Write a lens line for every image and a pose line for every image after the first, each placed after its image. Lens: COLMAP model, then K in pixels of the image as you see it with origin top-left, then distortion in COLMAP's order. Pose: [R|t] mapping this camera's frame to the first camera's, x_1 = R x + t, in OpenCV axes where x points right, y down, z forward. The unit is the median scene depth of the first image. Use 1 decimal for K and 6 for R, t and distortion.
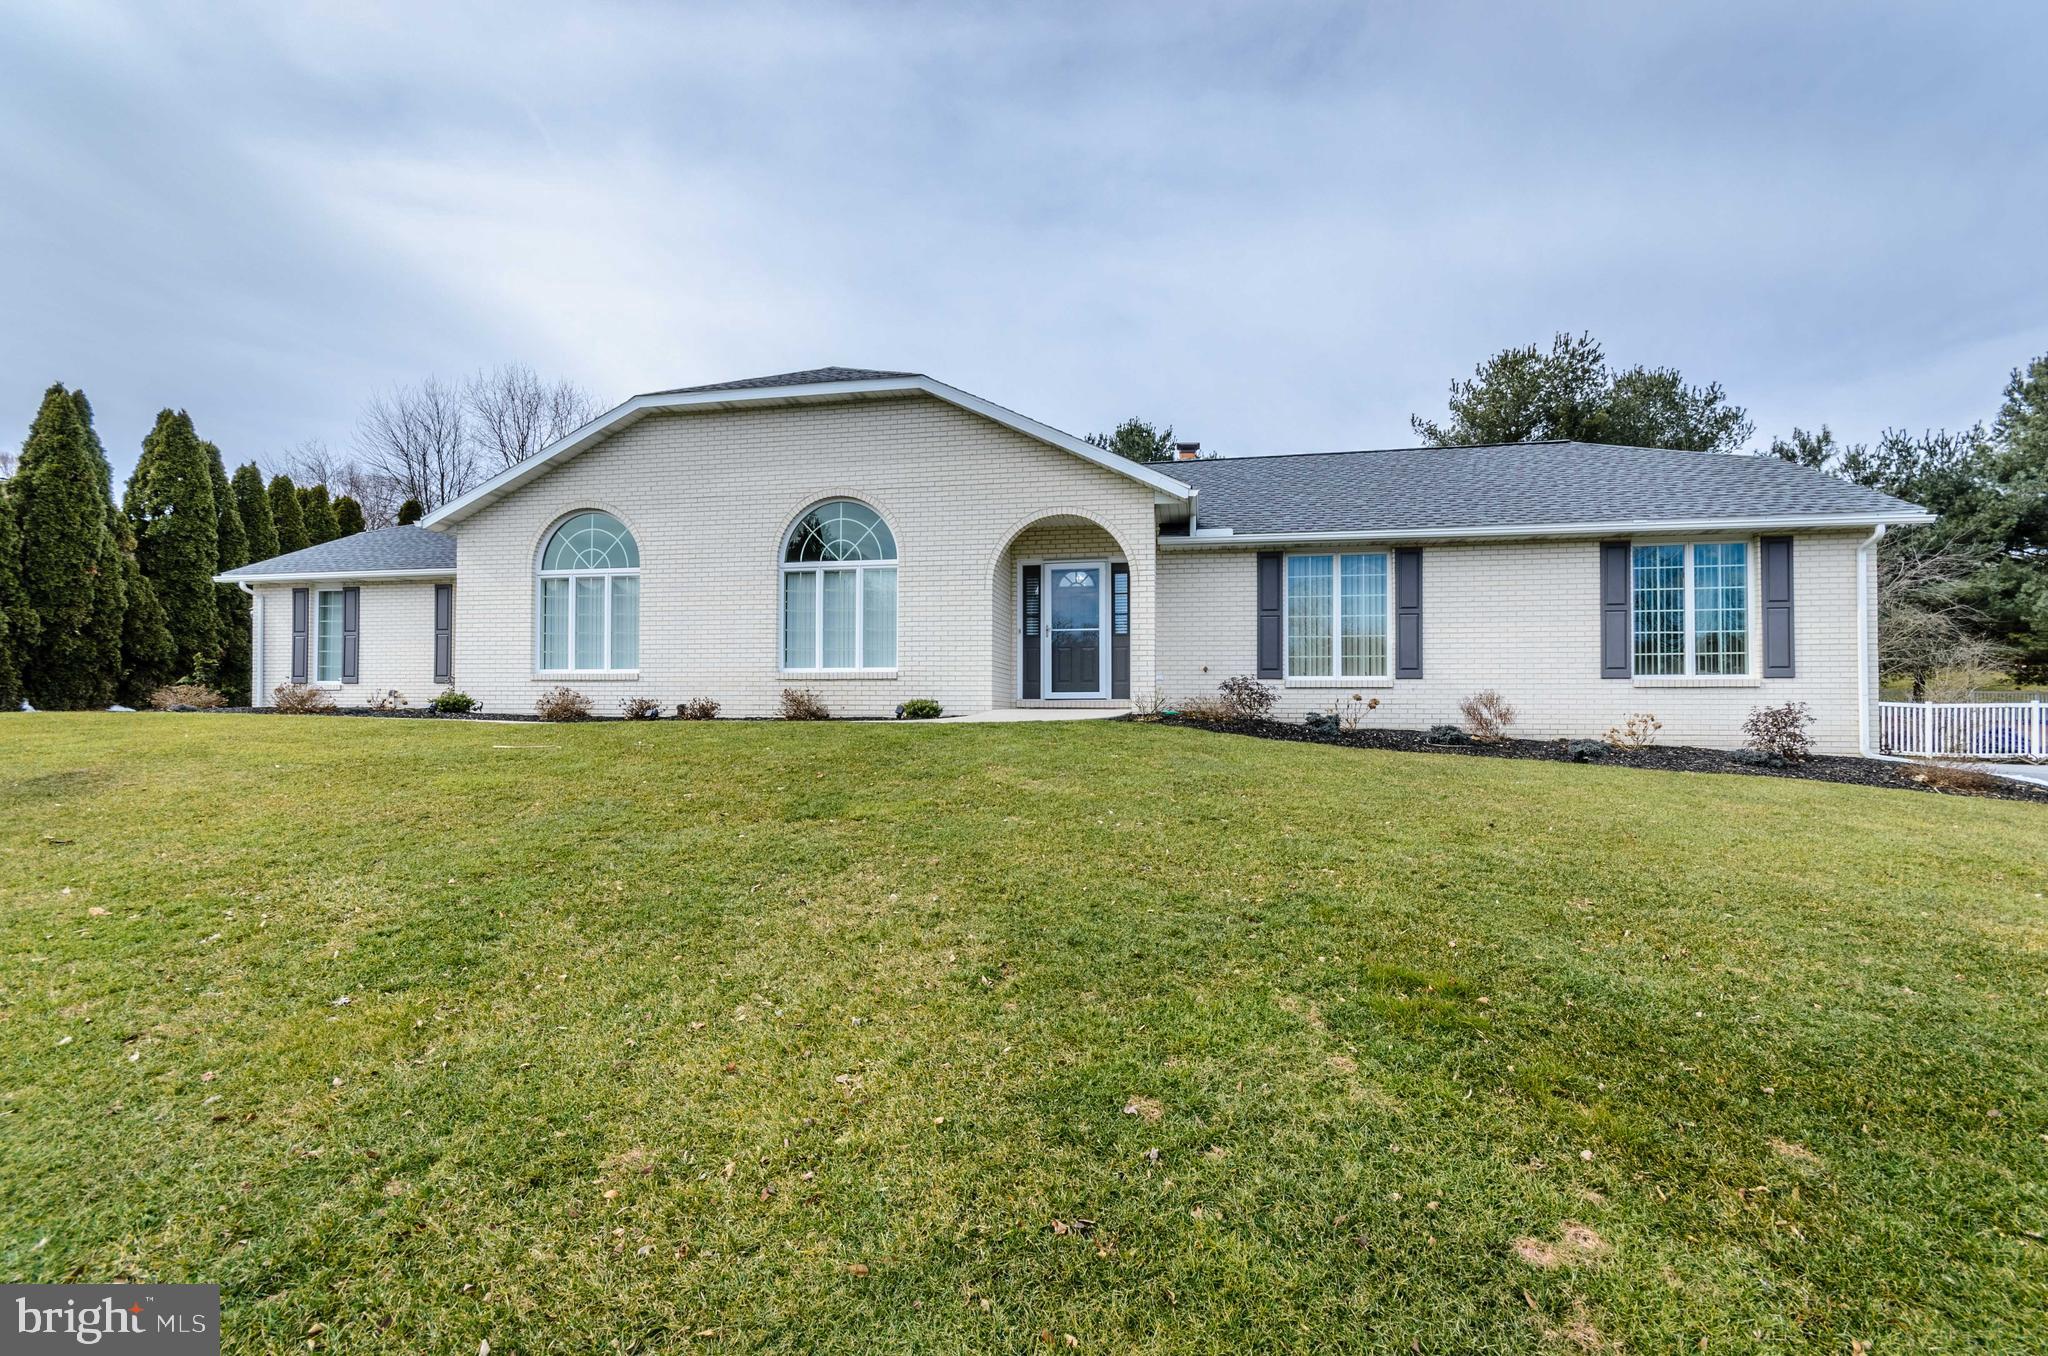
lens RADIAL K [[885.3, 0, 1012.4], [0, 885.3, 685.4], [0, 0, 1]] dist [0.001087, -0.000842]
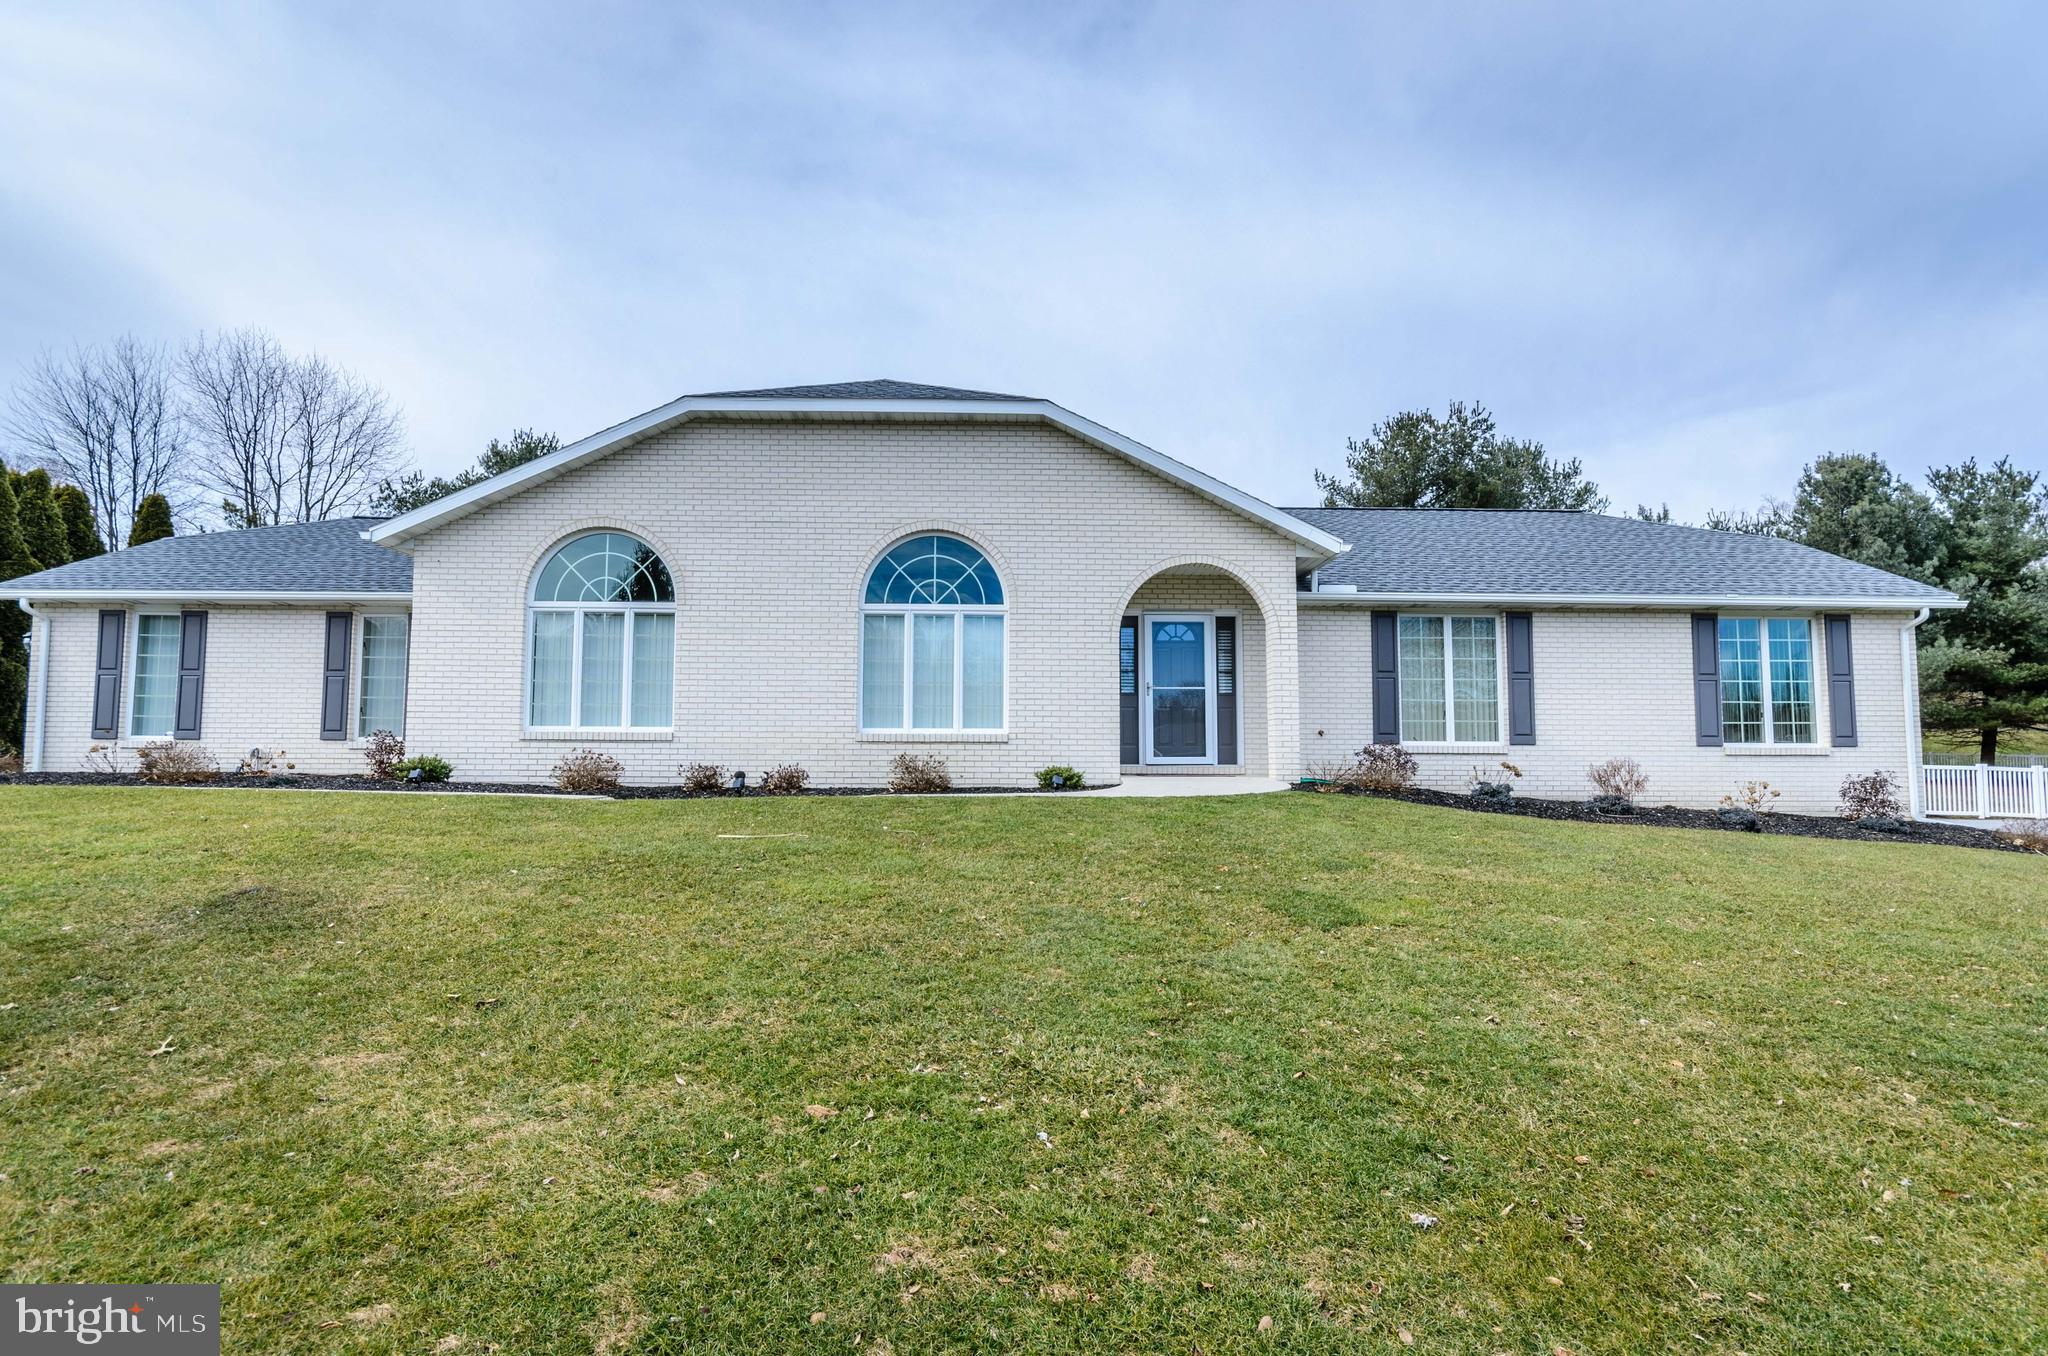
lens RADIAL K [[985.1, 0, 1026.5], [0, 985.1, 680.0], [0, 0, 1]] dist [-0.001202, -0.000679]
pose [[0.975699, 0.019641, 0.218234, -0.304037], [-0.006479, 0.998125, -0.060866, -0.008681], [-0.219021, 0.057973, 0.973996, 0.050603]]
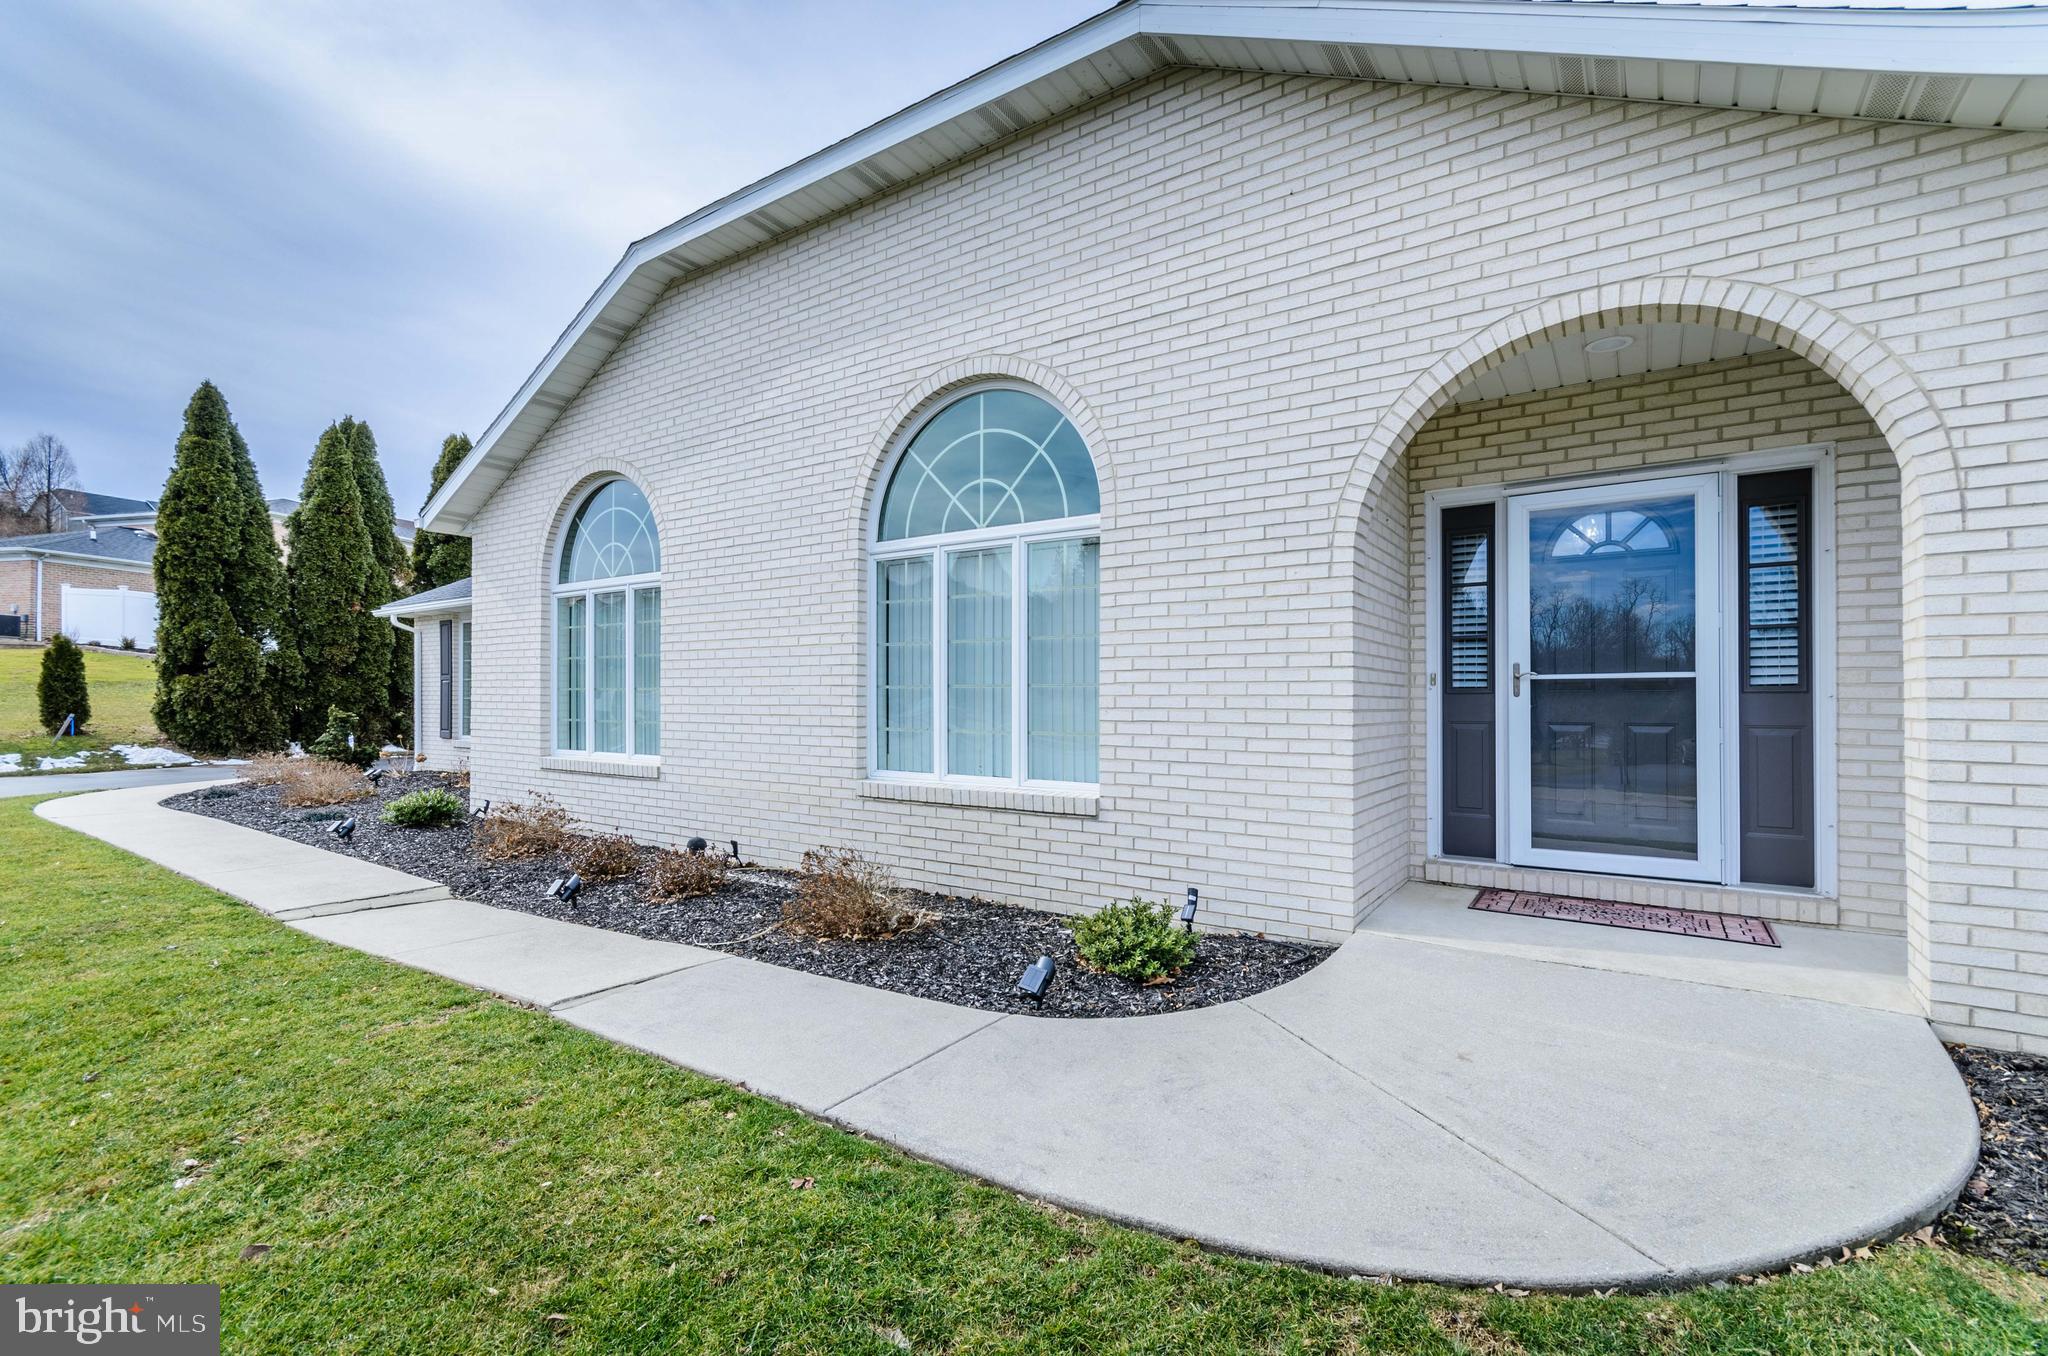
lens RADIAL K [[885.3, 0, 1019.9], [0, 885.3, 686.8], [0, 0, 1]] dist [0.001087, -0.000842]
pose [[0.918497, -0.005926, -0.395384, -0.005156], [0.010157, 0.999911, 0.008611, -0.064279], [0.395298, -0.011925, 0.918476, 0.589694]]
